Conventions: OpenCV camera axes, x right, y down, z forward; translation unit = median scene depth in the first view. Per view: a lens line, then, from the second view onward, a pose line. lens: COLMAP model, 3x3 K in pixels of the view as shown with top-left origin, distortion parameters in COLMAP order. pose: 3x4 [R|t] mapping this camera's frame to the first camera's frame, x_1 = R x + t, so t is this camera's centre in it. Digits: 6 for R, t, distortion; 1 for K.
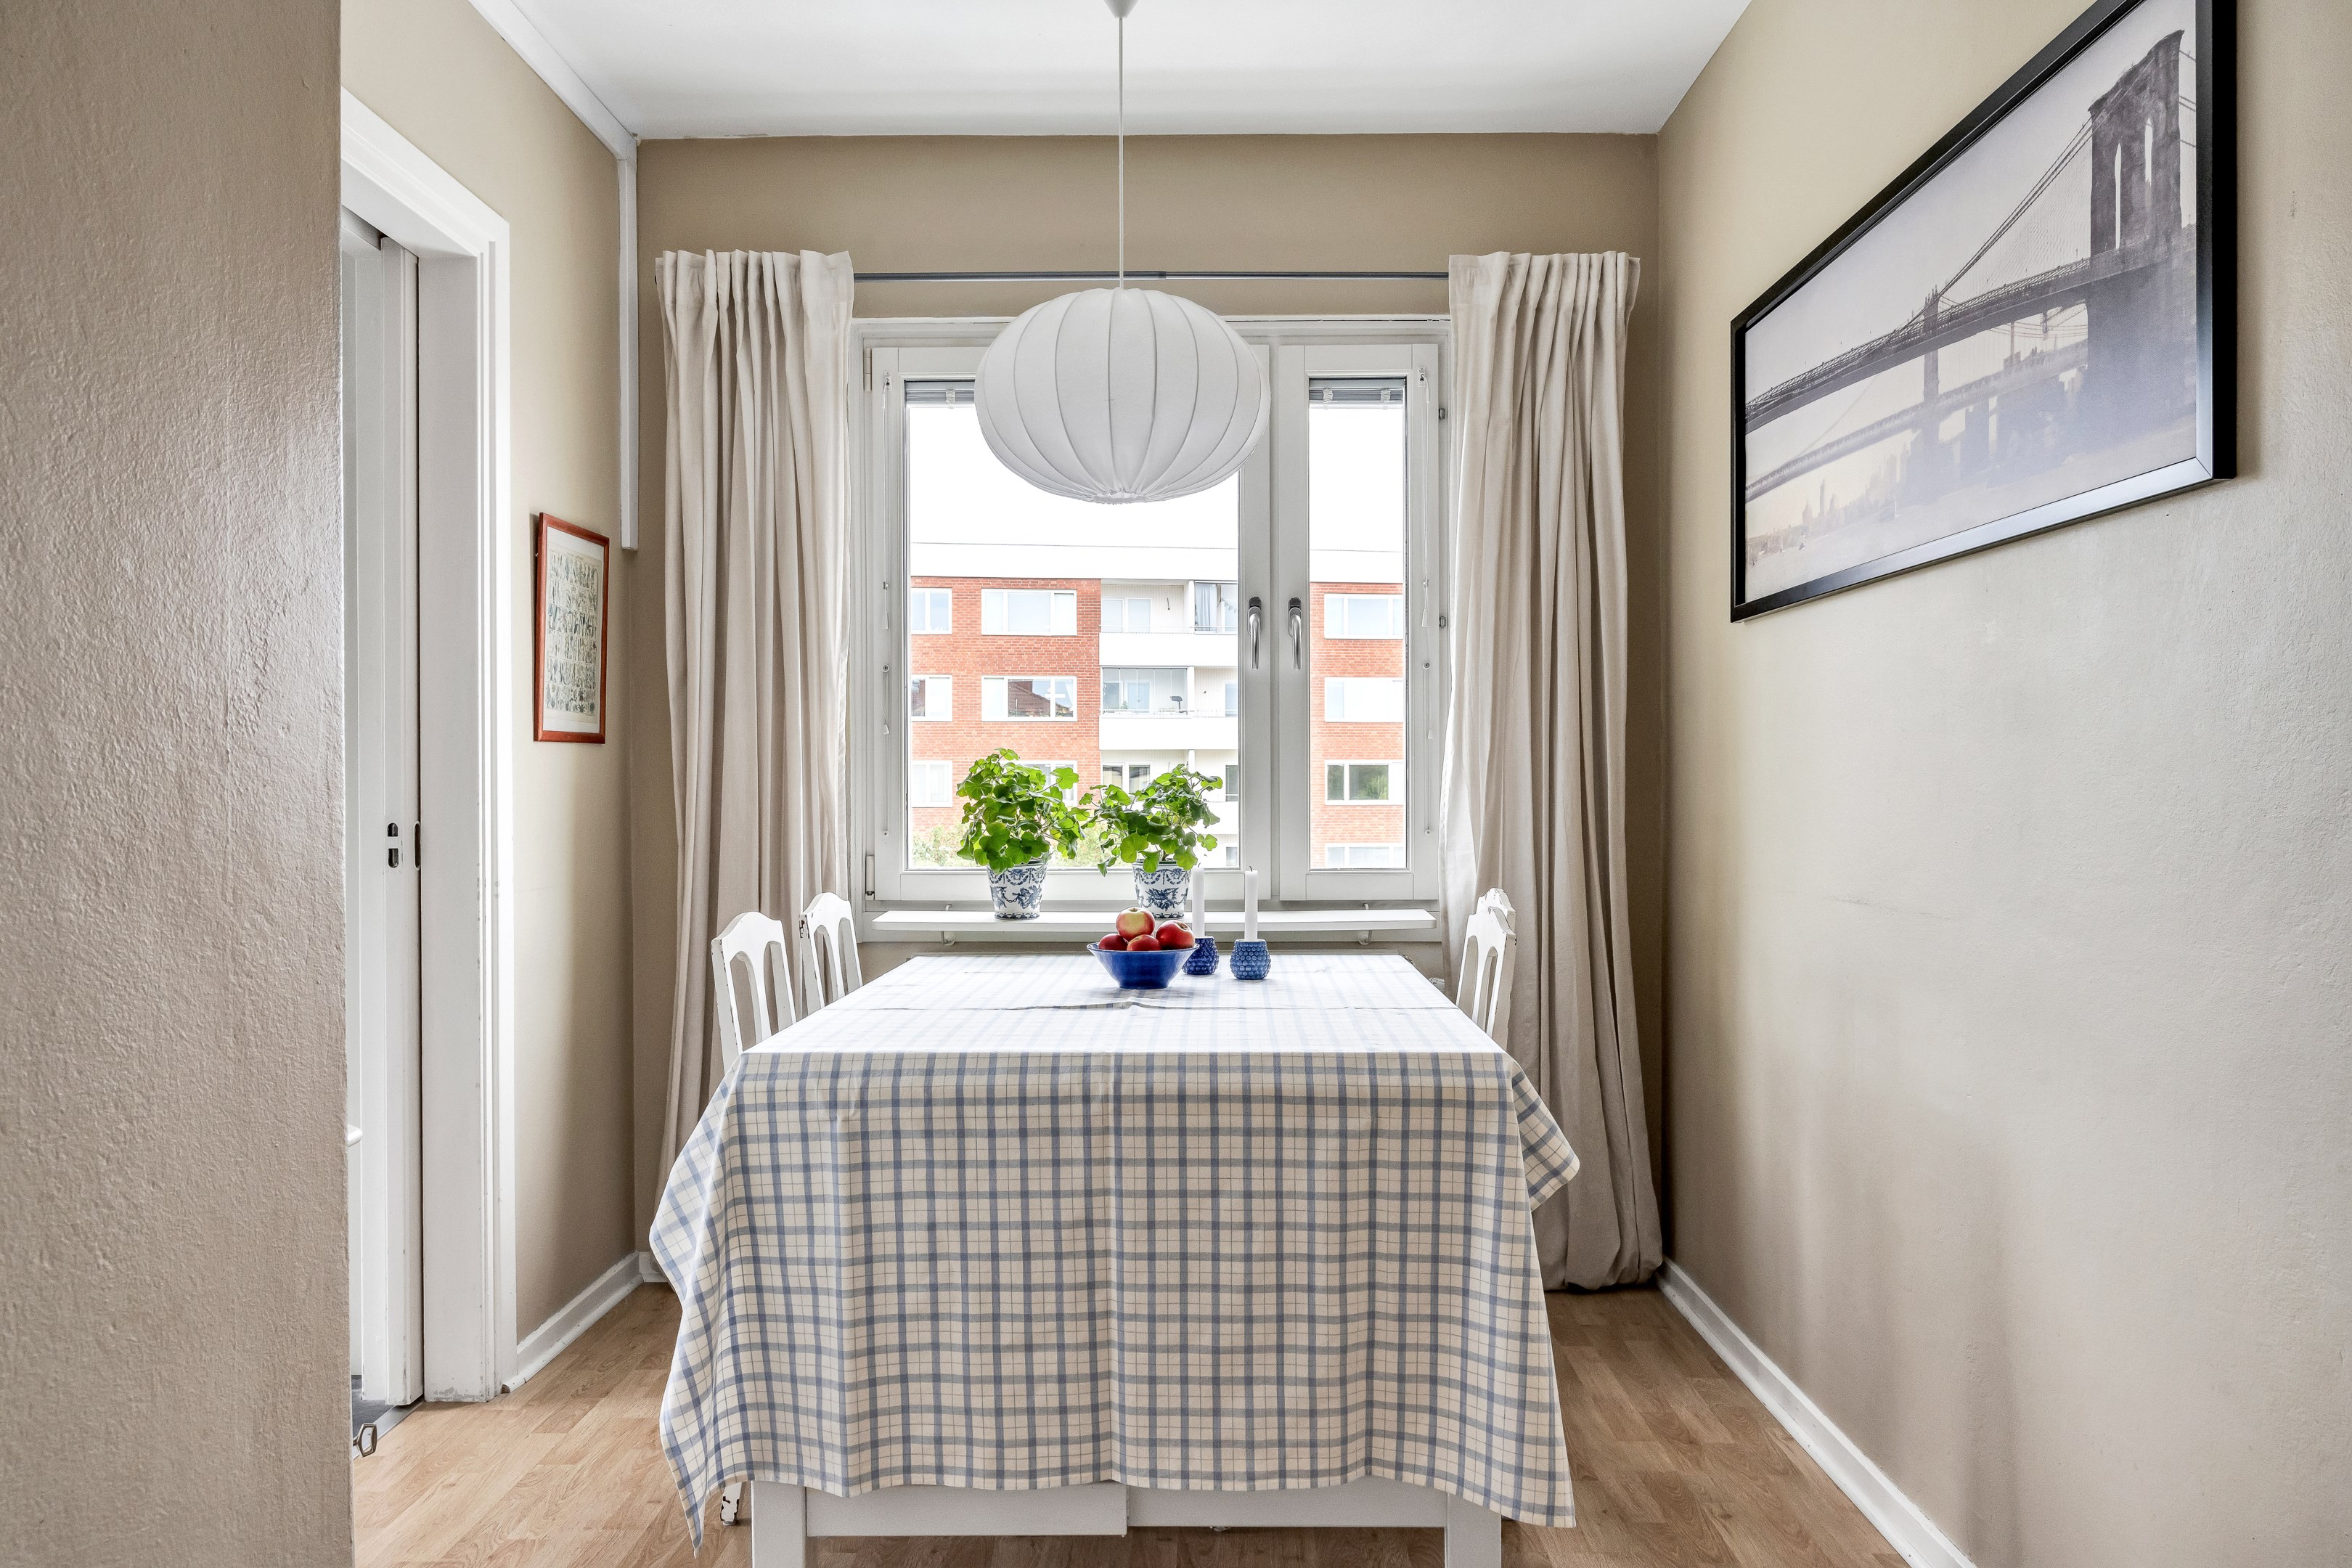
lens RADIAL K [[1586.0, 0, 1161.6], [0, 1586.0, 801.2], [0, 0, 1]] dist [-0.002766, 0.003666]
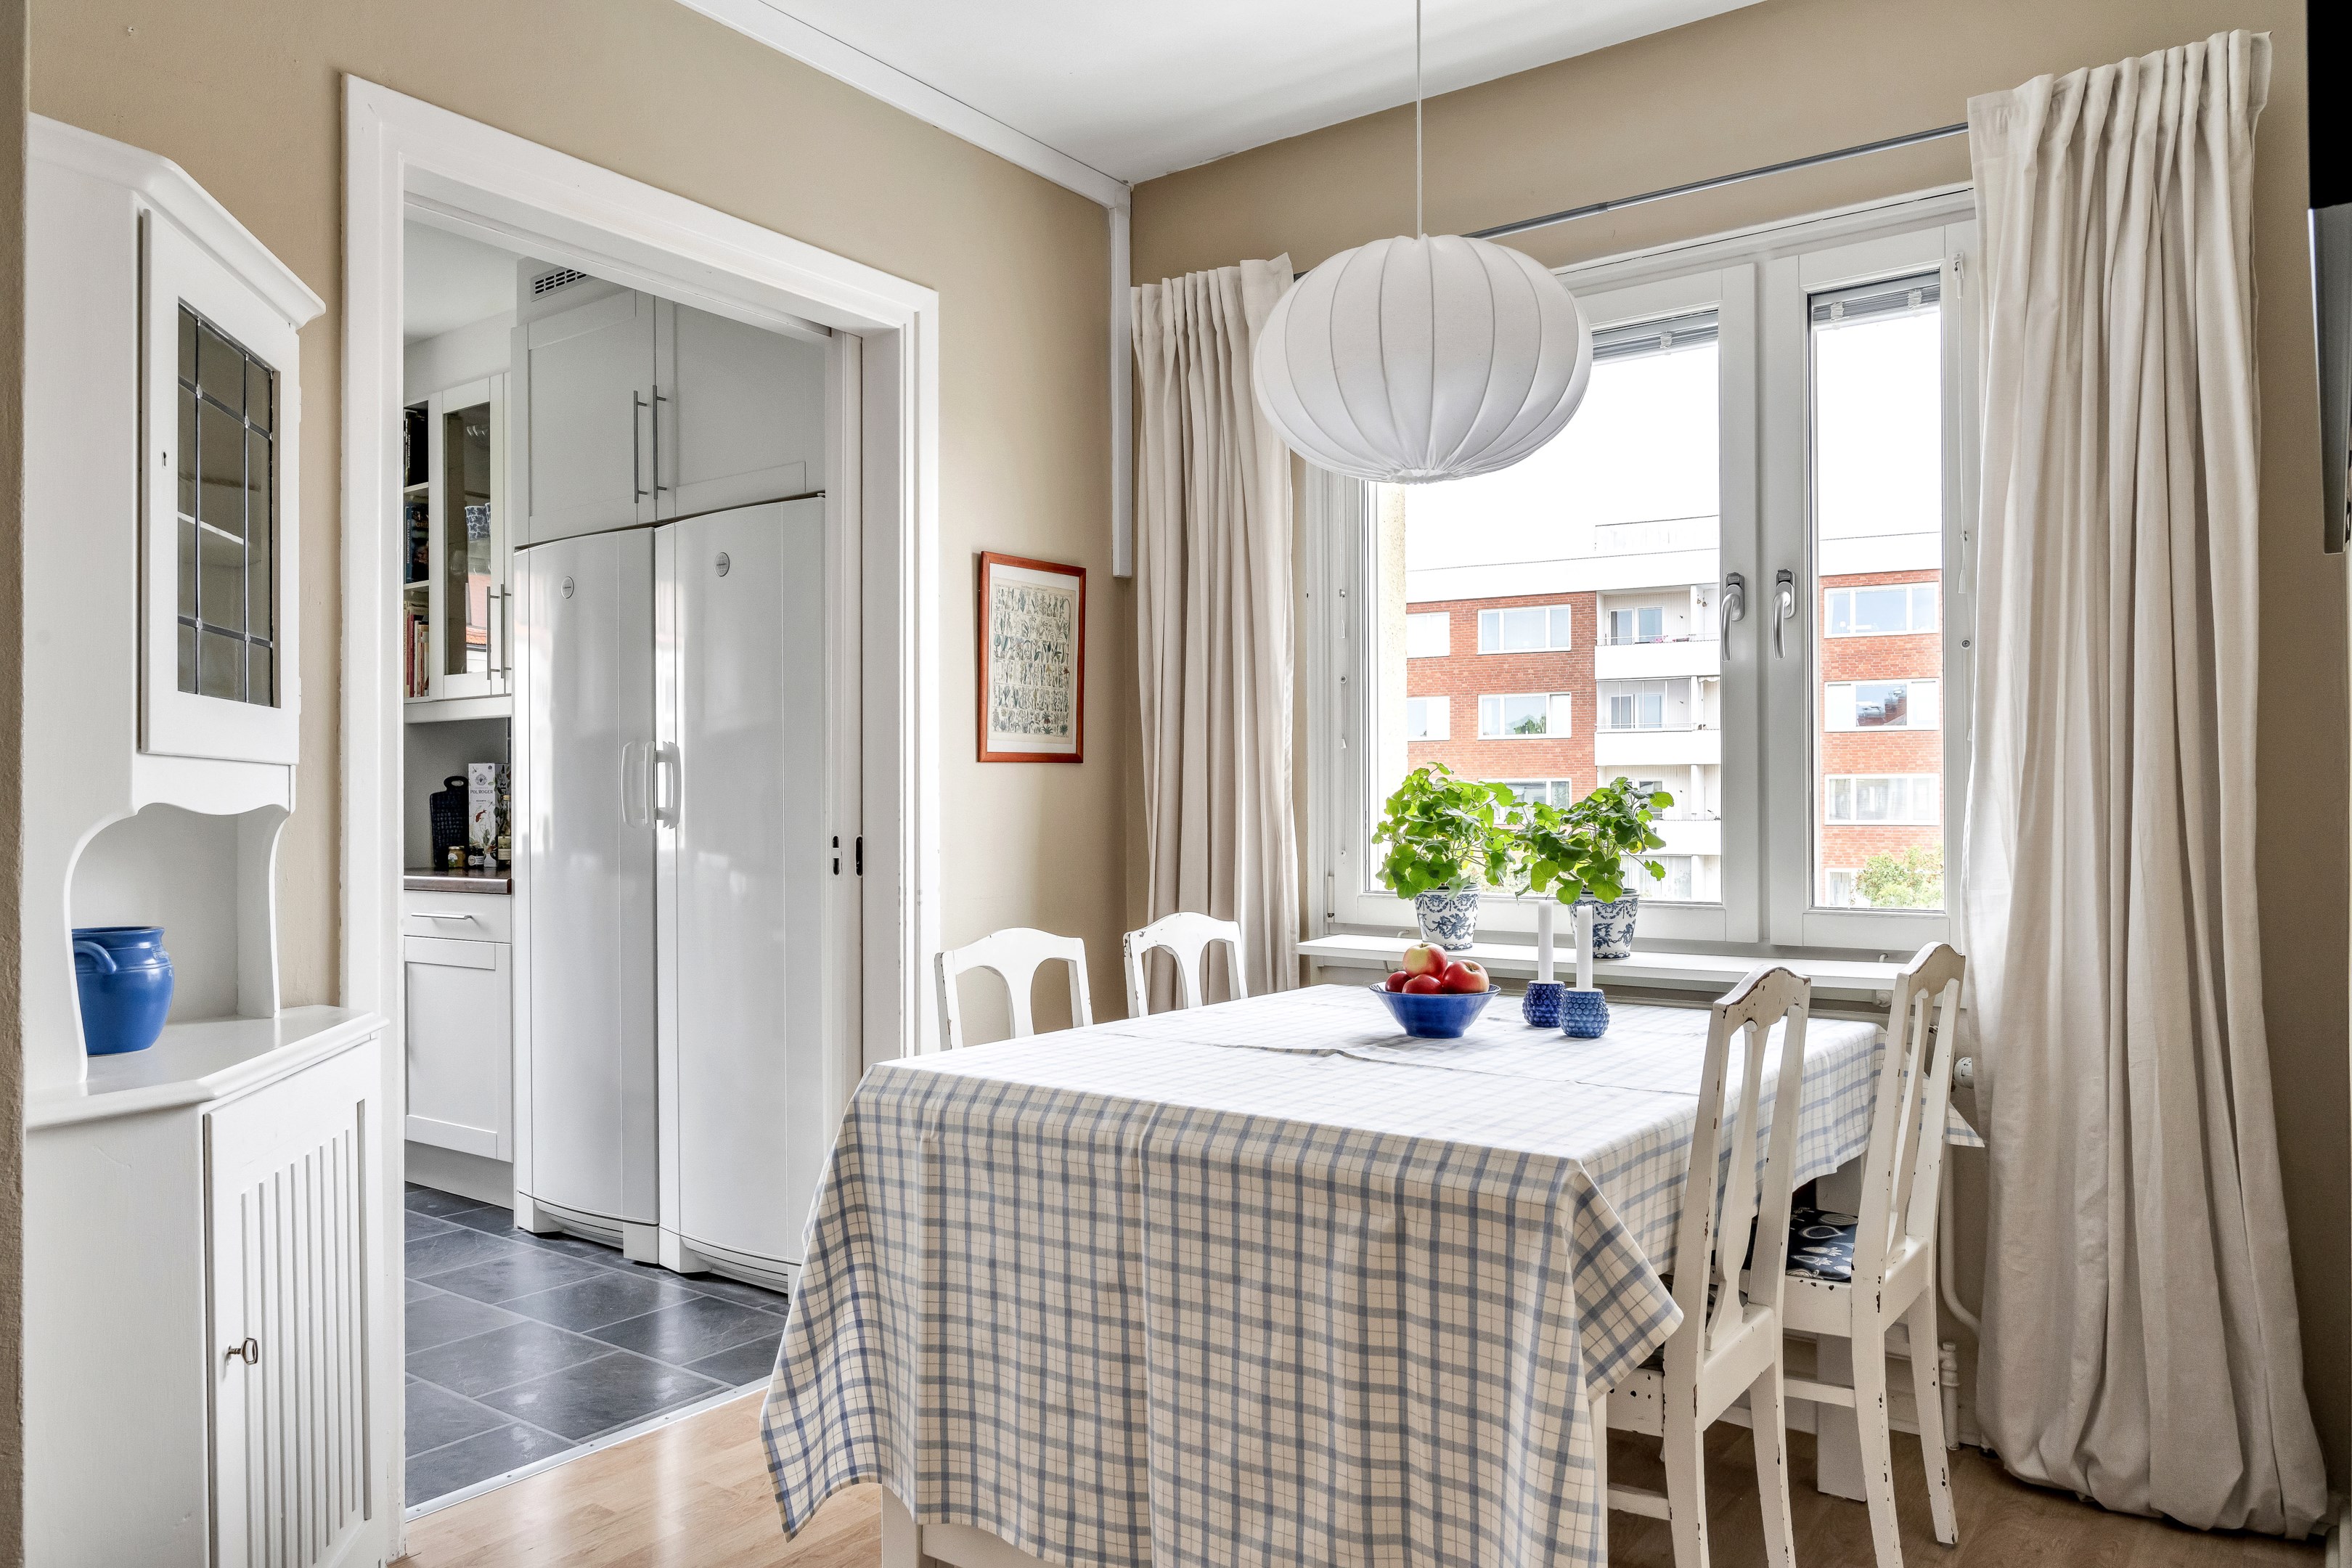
lens RADIAL K [[1586.0, 0, 1161.6], [0, 1586.0, 801.2], [0, 0, 1]] dist [-0.002766, 0.003666]
pose [[0.817146, -0.000831, -0.576429, 0.329946], [-0.004963, 0.999952, -0.008476, -0.002419], [0.576409, 0.009787, 0.817103, 0.183038]]
